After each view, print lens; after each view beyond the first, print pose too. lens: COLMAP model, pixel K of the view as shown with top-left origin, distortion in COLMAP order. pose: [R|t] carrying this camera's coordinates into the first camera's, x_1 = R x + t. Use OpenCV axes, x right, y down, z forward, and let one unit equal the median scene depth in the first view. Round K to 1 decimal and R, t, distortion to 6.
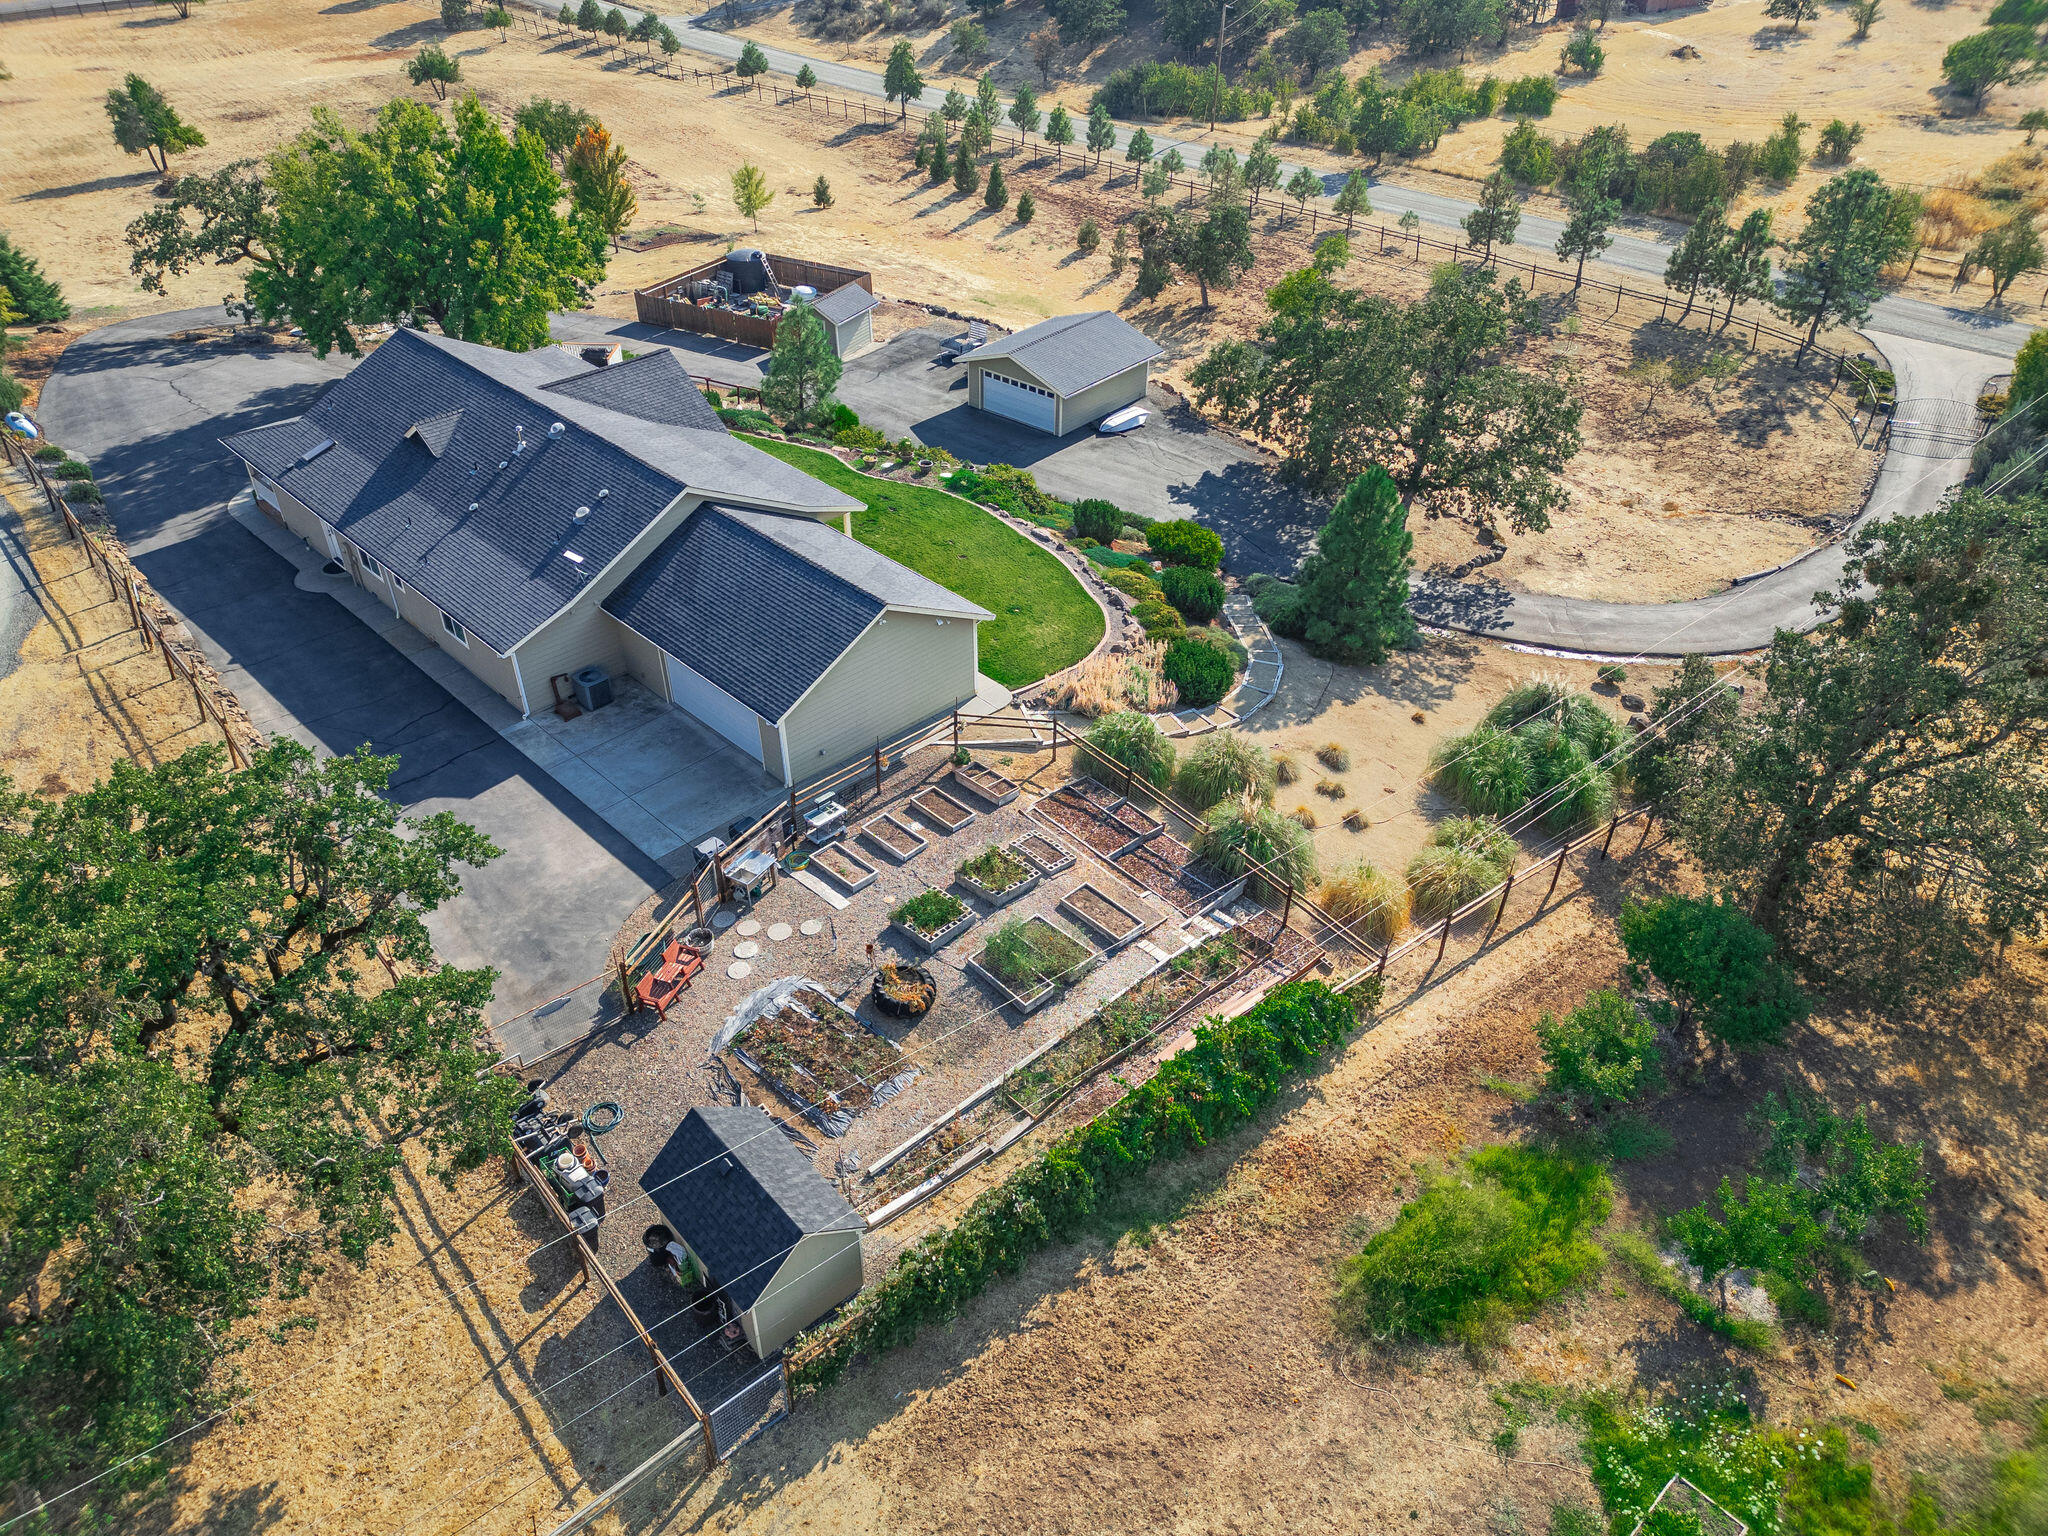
lens RADIAL K [[1441.8, 0, 1024.7], [0, 1441.8, 754.3], [0, 0, 1]] dist [0.079155, -0.084007]
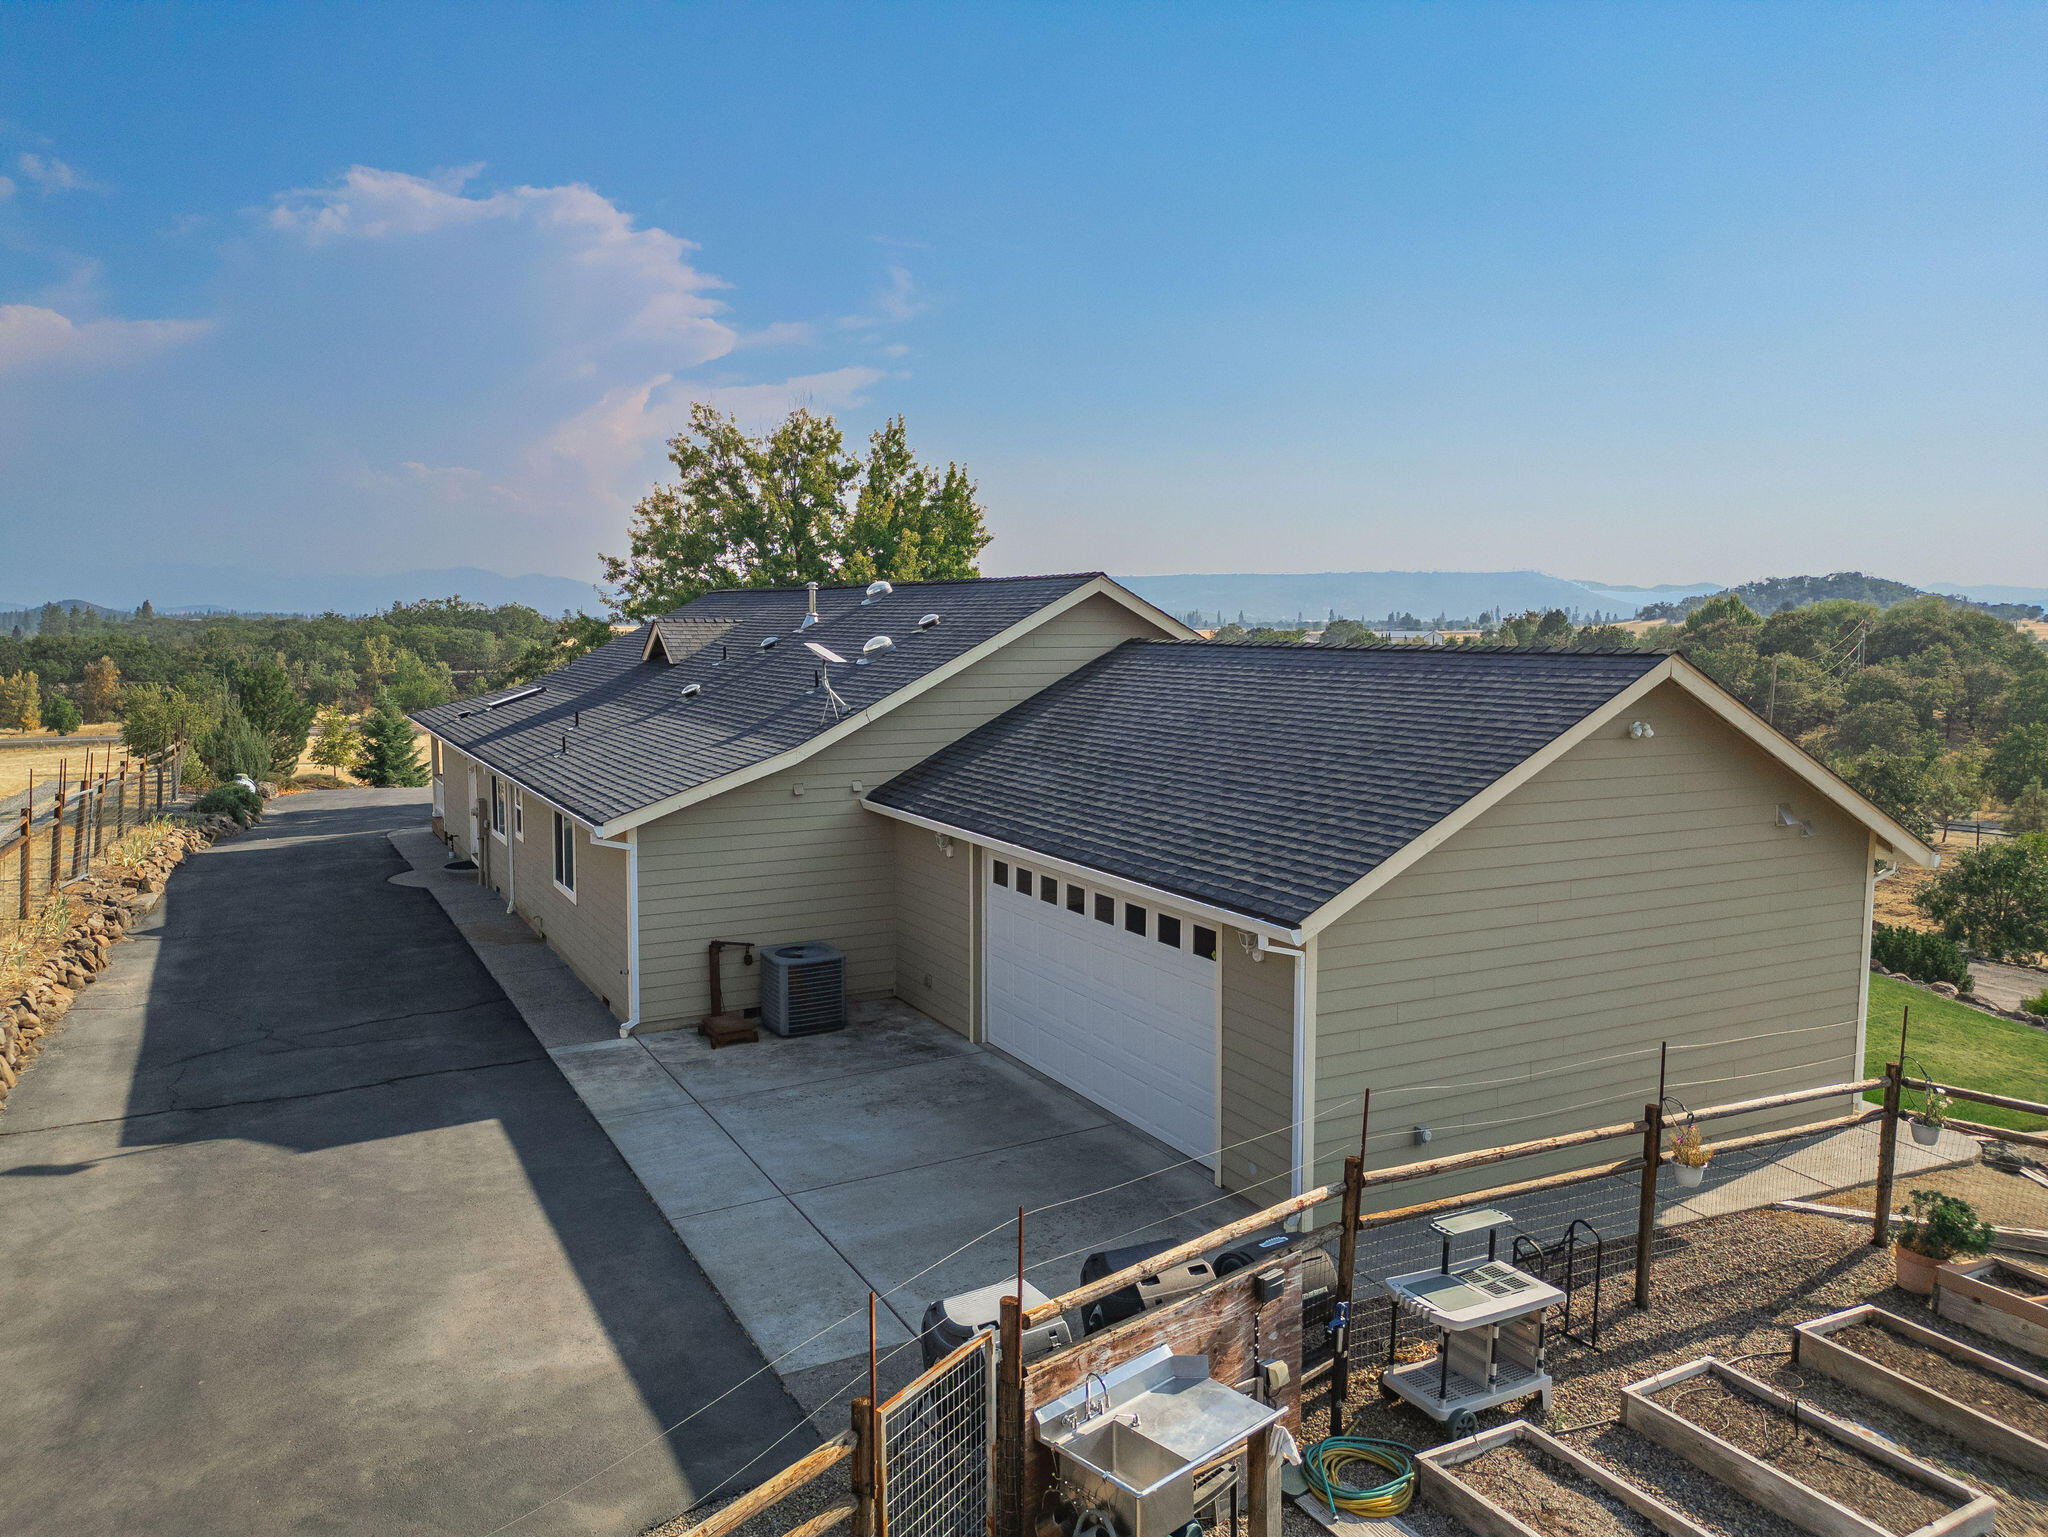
lens RADIAL K [[1441.8, 0, 1024.7], [0, 1441.8, 754.8], [0, 0, 1]] dist [0.079155, -0.084007]
pose [[0.959667, 0.025053, -0.280021, -0.143159], [-0.165899, 0.854586, -0.492098, 0.097075], [0.226974, 0.518705, 0.824274, 0.728322]]
